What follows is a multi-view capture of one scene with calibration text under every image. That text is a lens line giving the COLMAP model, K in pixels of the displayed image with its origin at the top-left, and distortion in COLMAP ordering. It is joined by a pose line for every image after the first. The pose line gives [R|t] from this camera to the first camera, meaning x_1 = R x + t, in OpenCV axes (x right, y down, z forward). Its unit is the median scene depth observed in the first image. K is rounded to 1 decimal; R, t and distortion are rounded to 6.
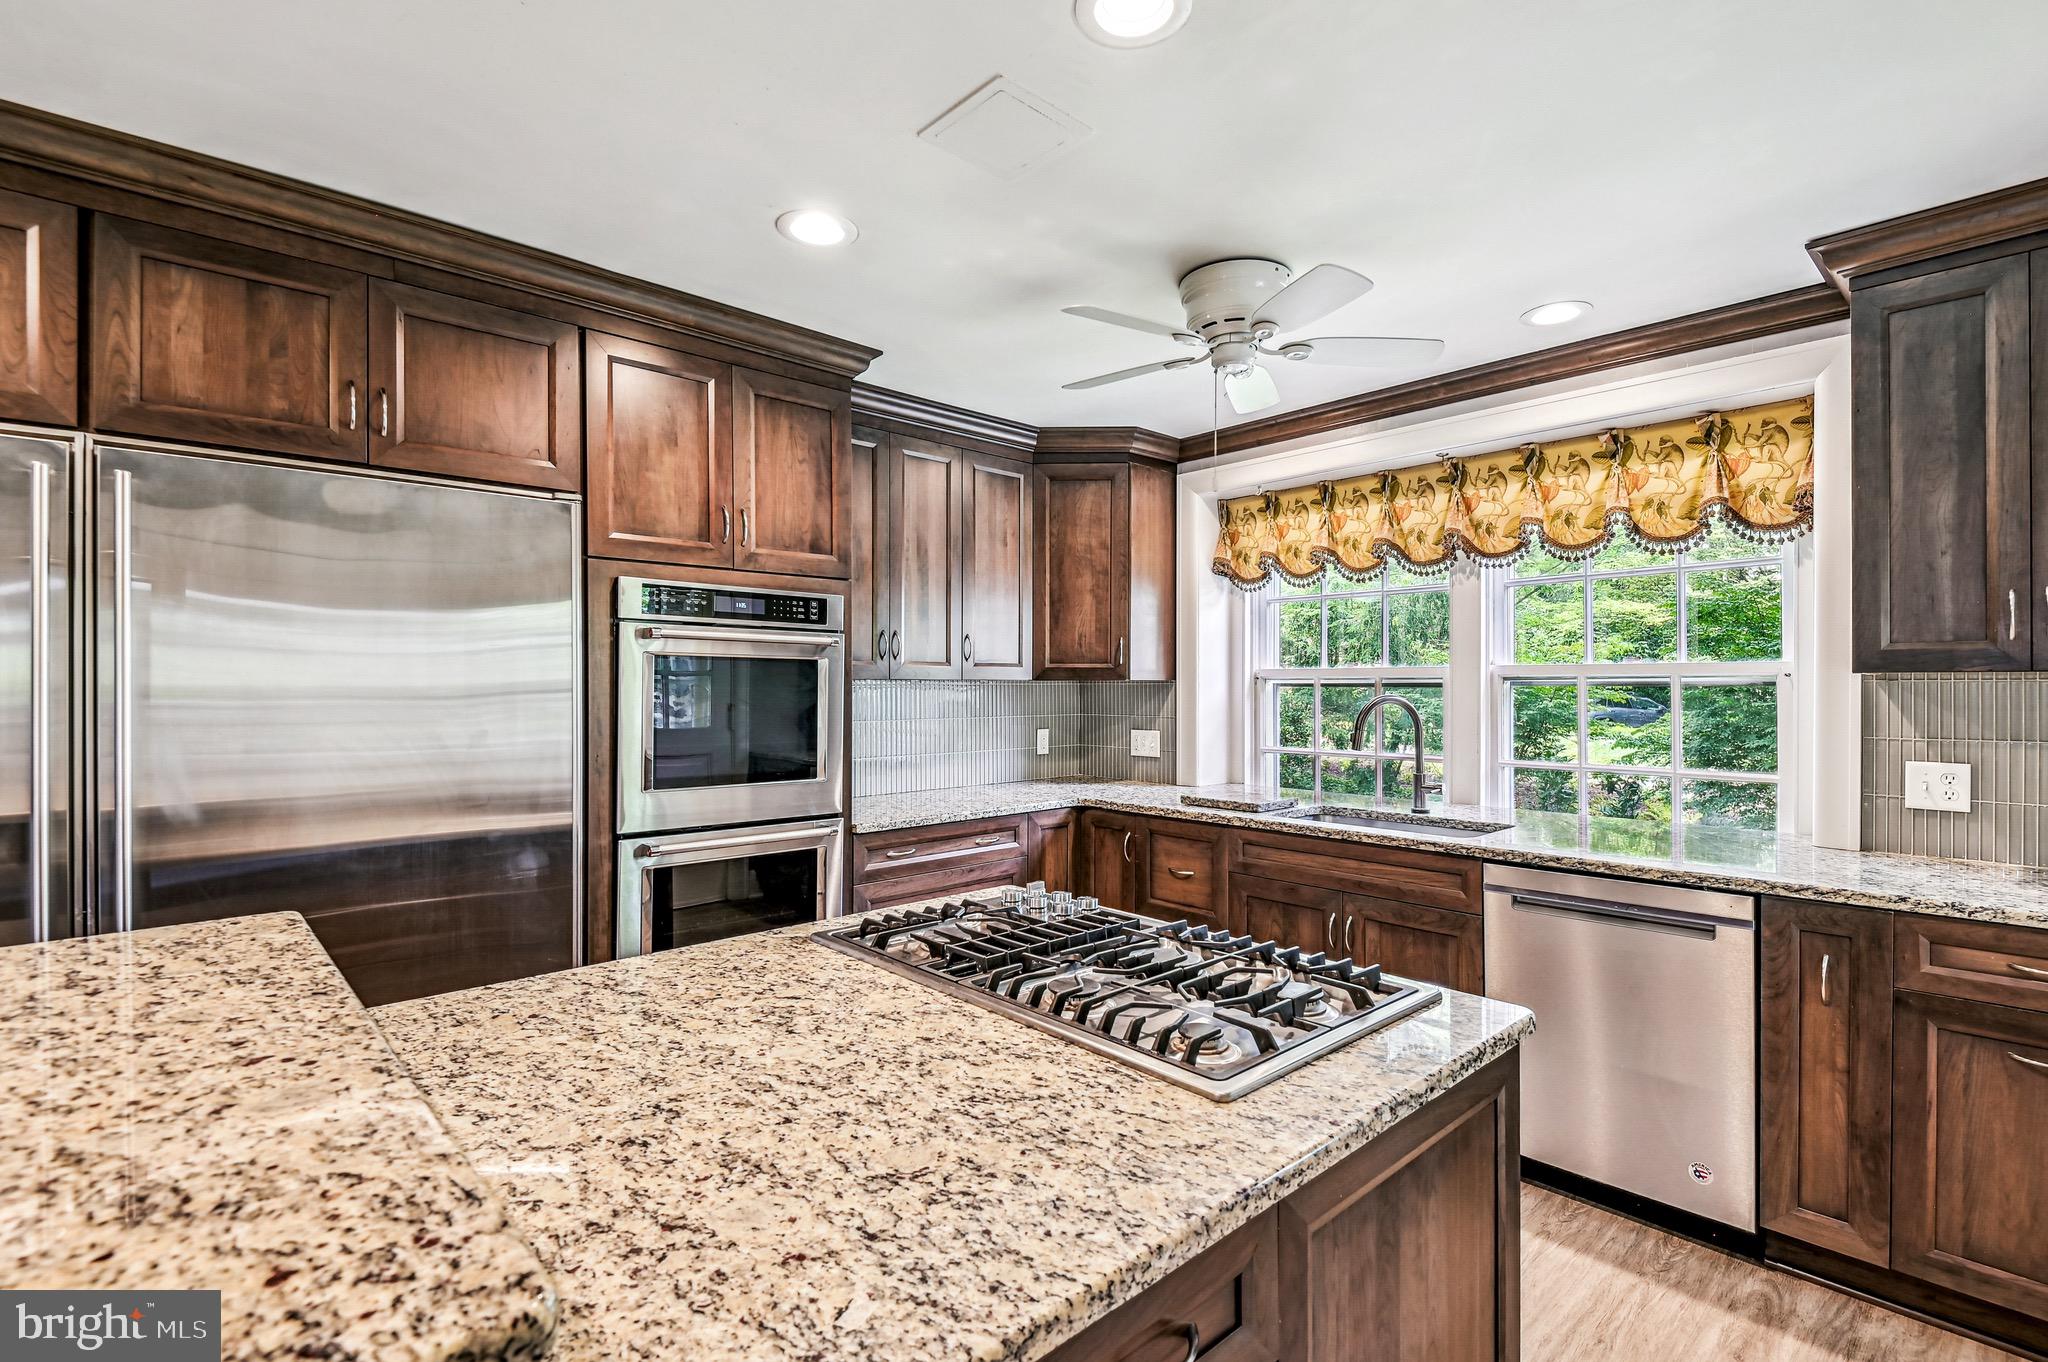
lens RADIAL K [[942.0, 0, 1043.9], [0, 942.0, 689.4], [0, 0, 1]] dist [0.001516, -0.000374]
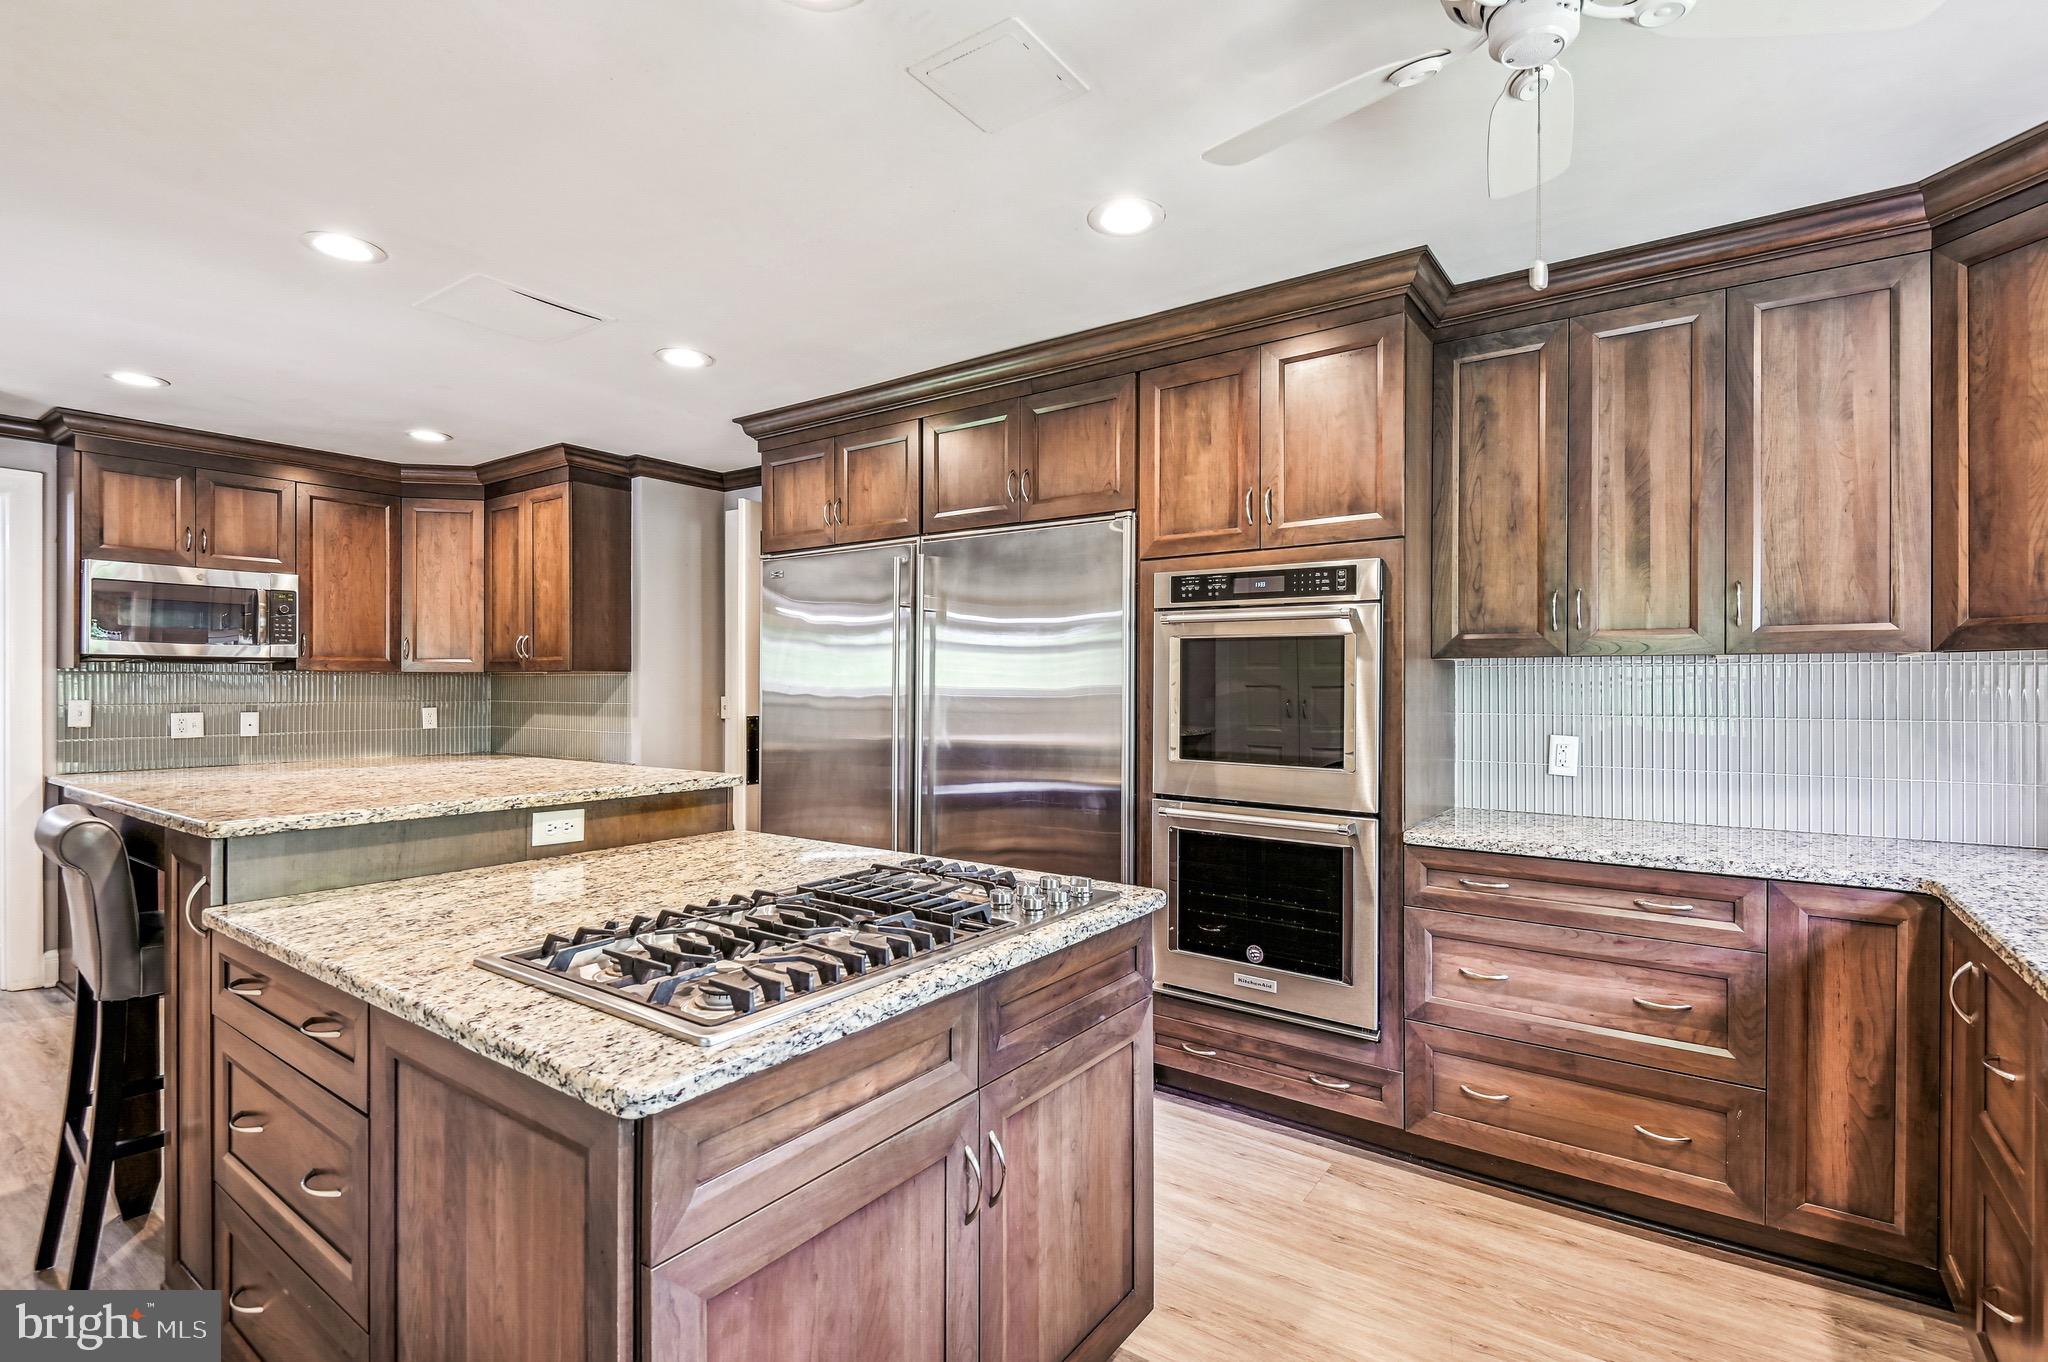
lens RADIAL K [[950.9, 0, 1024.0], [0, 950.9, 681.0], [0, 0, 1]] dist [-0.000139, -0.000327]
pose [[0.186496, -0.006744, -0.982433, 0.599265], [-0.008578, 0.999927, -0.008492, 0.022272], [0.982418, 0.010011, 0.186424, 0.555261]]
